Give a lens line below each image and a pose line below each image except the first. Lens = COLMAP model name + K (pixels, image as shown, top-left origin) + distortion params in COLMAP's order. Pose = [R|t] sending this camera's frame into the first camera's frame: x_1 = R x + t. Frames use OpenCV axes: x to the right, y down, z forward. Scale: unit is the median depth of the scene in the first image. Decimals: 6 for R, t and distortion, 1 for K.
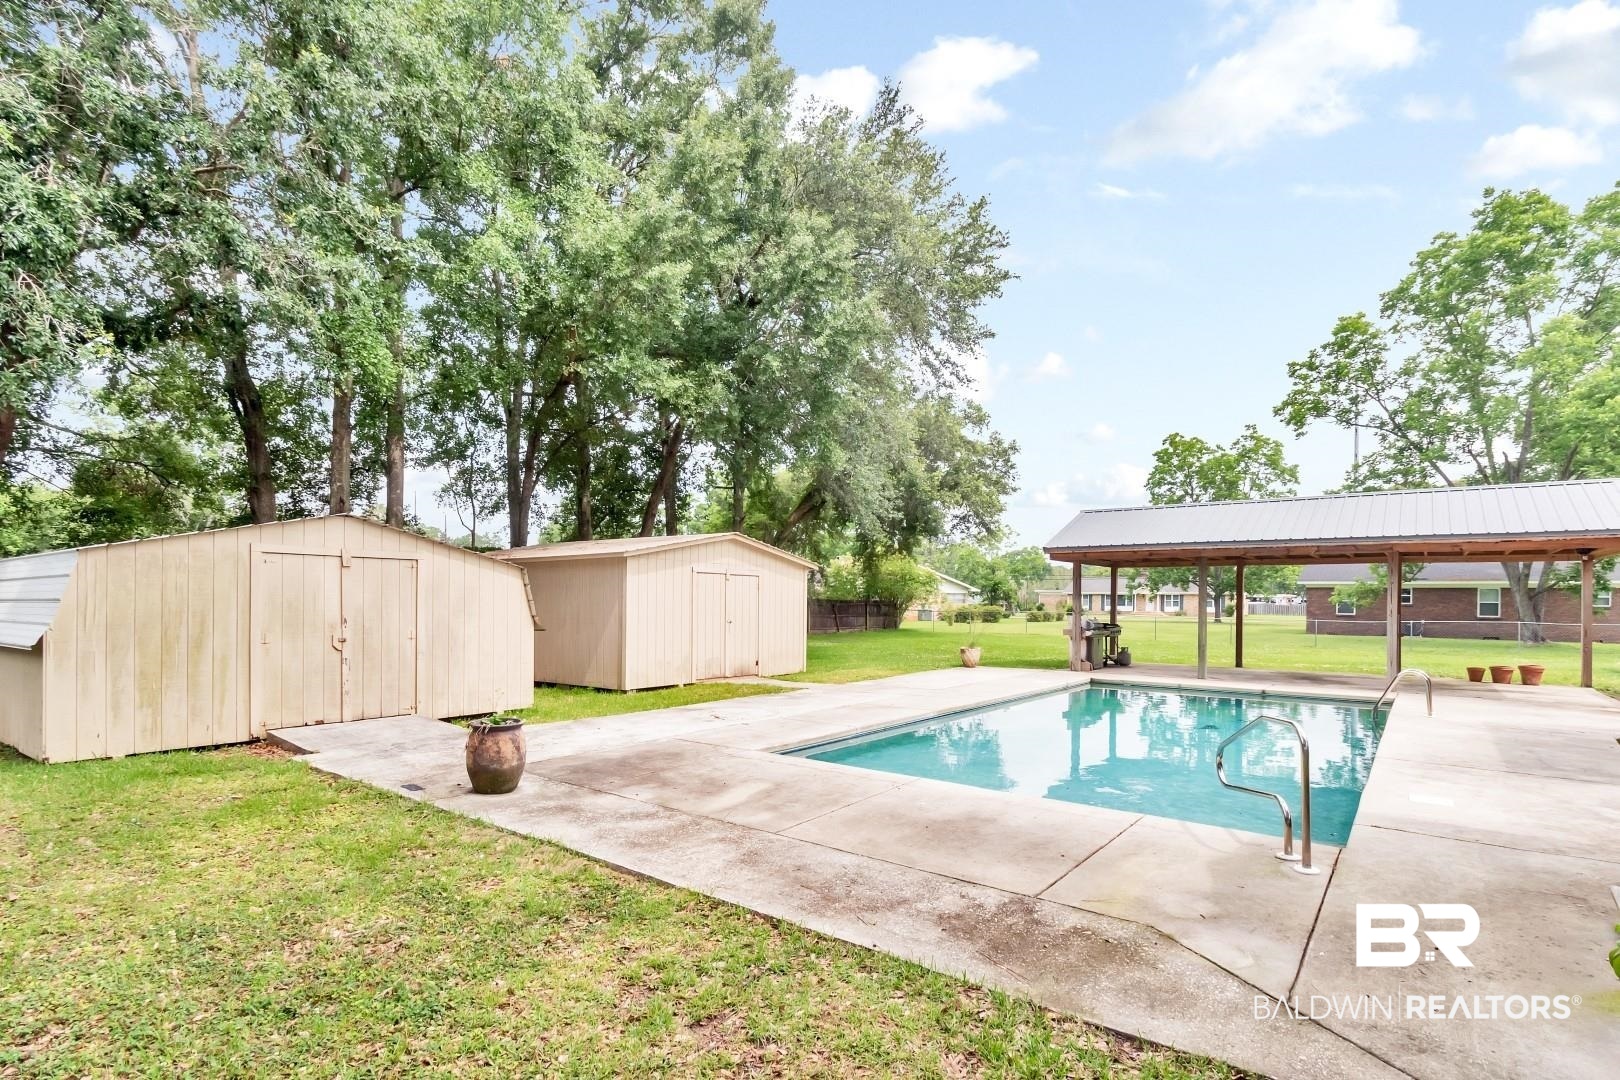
lens RADIAL K [[786.8, 0, 852.1], [0, 786.8, 601.3], [0, 0, 1]] dist [0.002372, 0.000153]
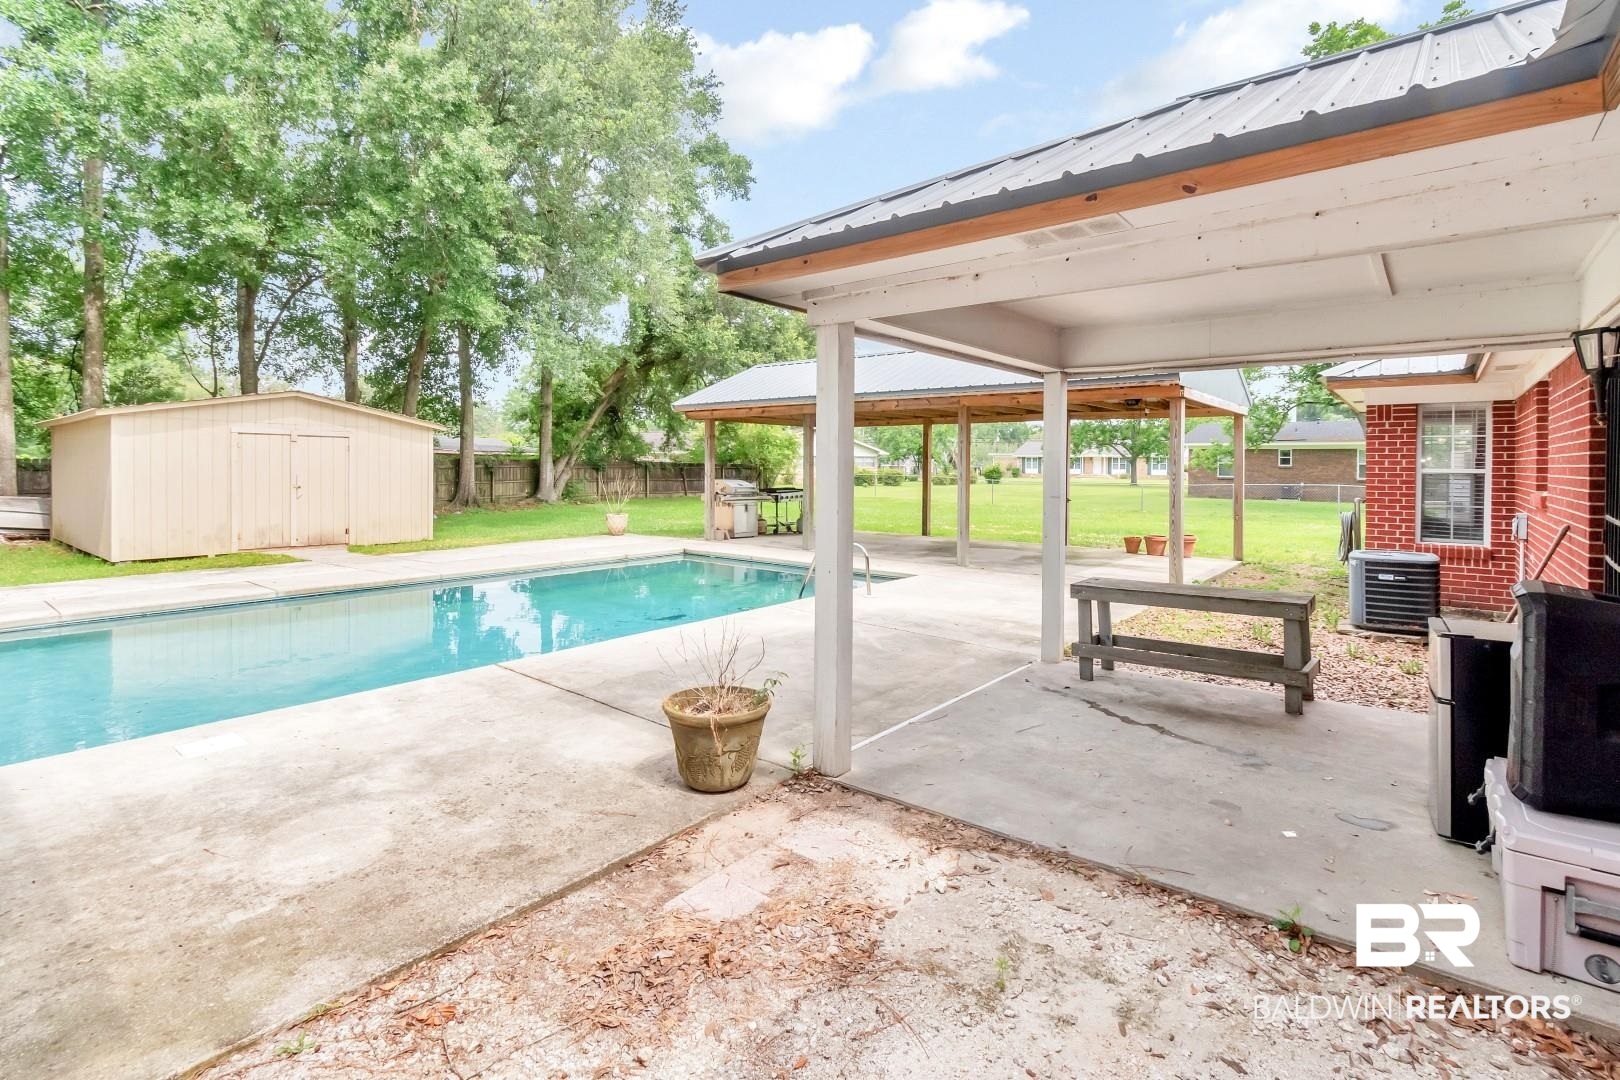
lens RADIAL K [[750.5, 0, 809.4], [0, 750.5, 457.6], [0, 0, 1]] dist [0.002181, 0.000519]
pose [[0.997935, -0.004692, -0.064062, 0.204021], [0.004016, 0.999935, -0.010679, 0.000960], [0.064108, 0.010399, 0.997889, 0.056504]]
